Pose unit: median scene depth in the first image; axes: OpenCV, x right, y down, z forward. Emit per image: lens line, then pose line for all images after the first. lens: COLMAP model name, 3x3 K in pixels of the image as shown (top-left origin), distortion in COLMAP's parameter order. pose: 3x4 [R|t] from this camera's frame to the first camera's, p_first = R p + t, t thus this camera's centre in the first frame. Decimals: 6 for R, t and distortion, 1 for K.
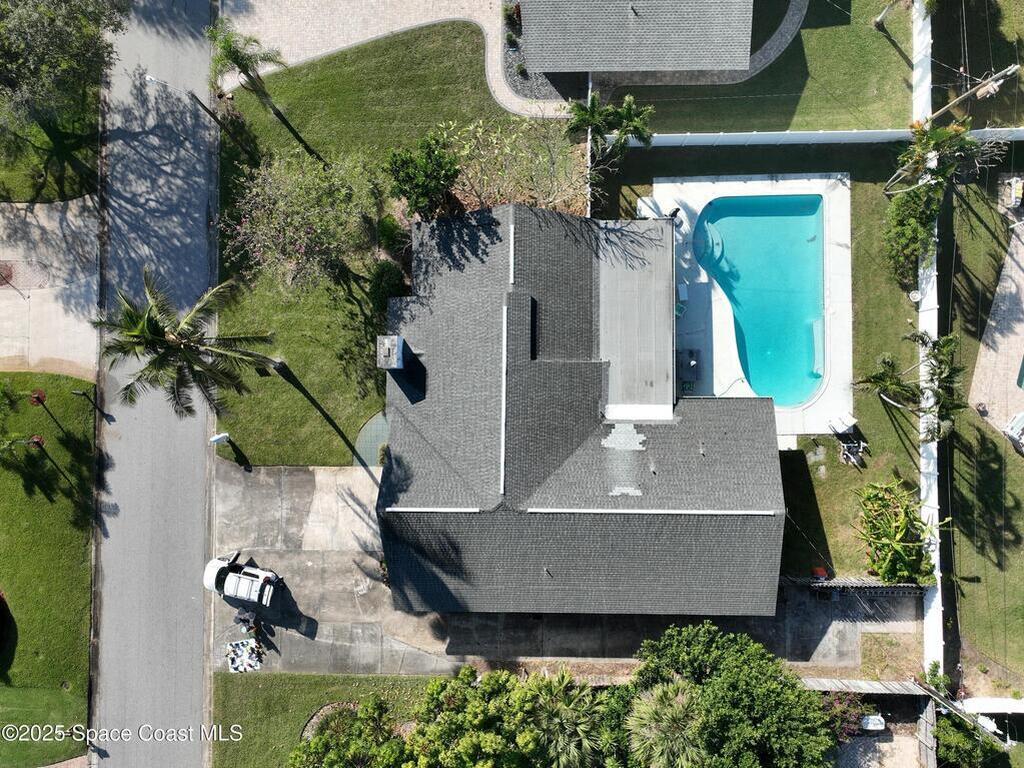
lens RADIAL K [[731.6, 0, 517.0], [0, 731.6, 385.5], [0, 0, 1]] dist [0.003206, 0.009259]
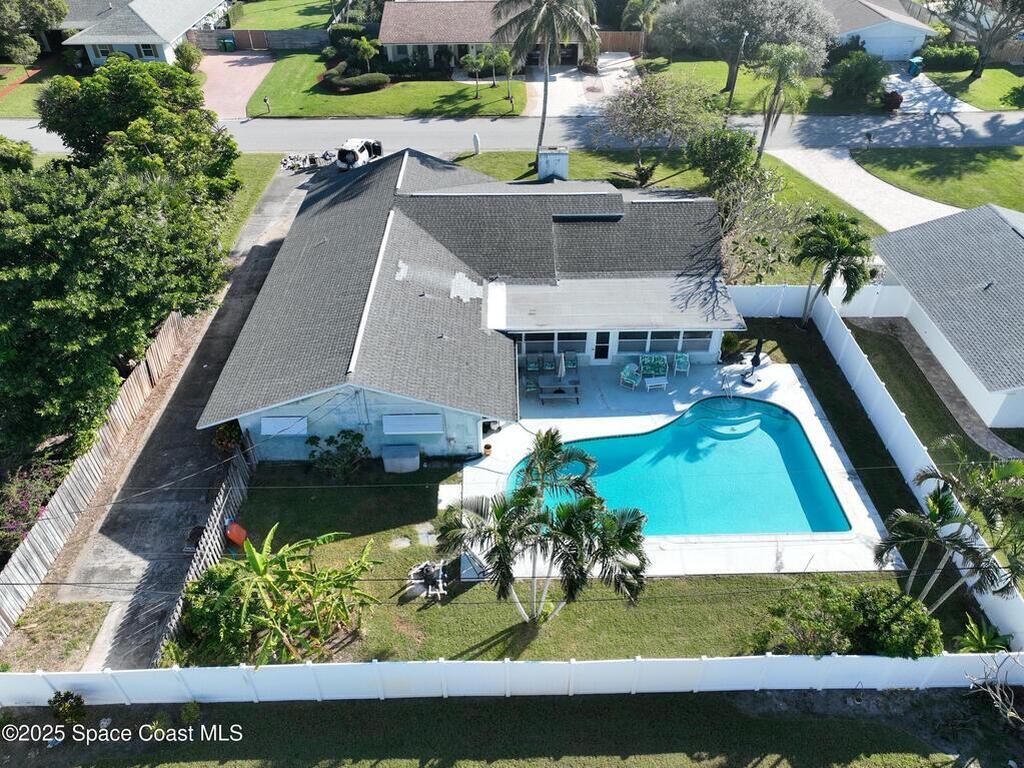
lens RADIAL K [[731.6, 0, 517.0], [0, 731.6, 385.5], [0, 0, 1]] dist [0.003206, 0.009259]
pose [[0.017790, 0.664440, -0.747130, 0.788763], [-0.999533, 0.030382, 0.003219, 0.013201], [0.024838, 0.746724, 0.664670, 0.497448]]
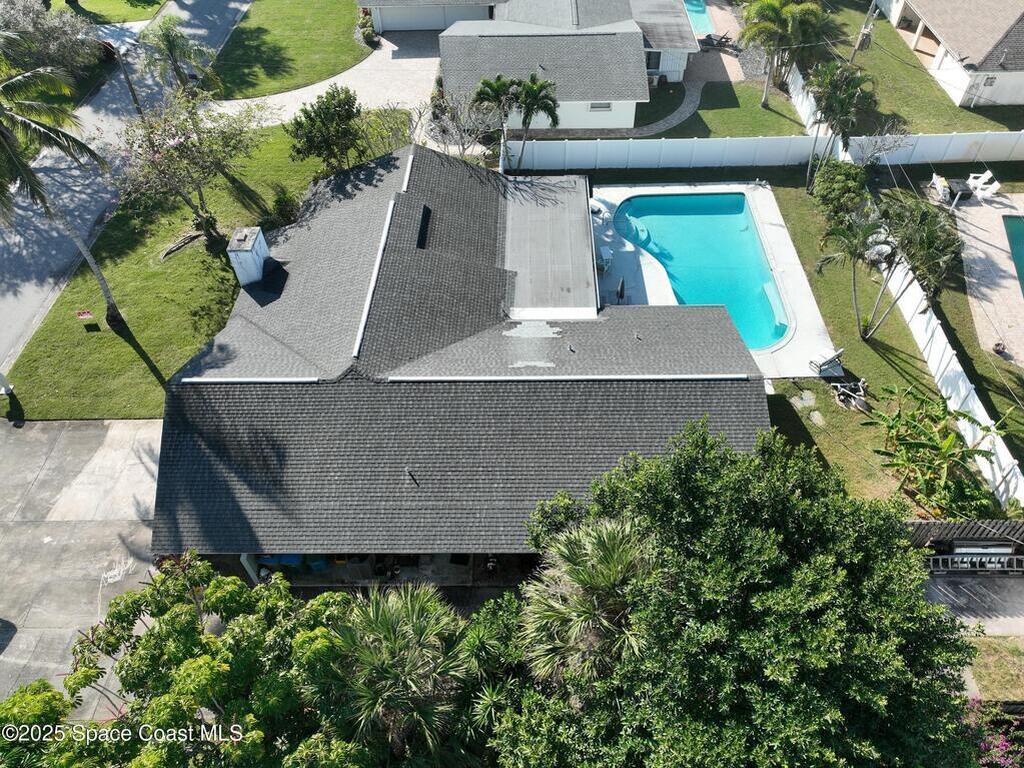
lens RADIAL K [[731.6, 0, 517.0], [0, 731.6, 385.5], [0, 0, 1]] dist [0.003206, 0.009259]
pose [[0.999866, 0.016356, 0.000274, 0.122337], [-0.012214, 0.757576, -0.652632, 0.564566], [-0.010882, 0.652542, 0.757675, 0.440119]]
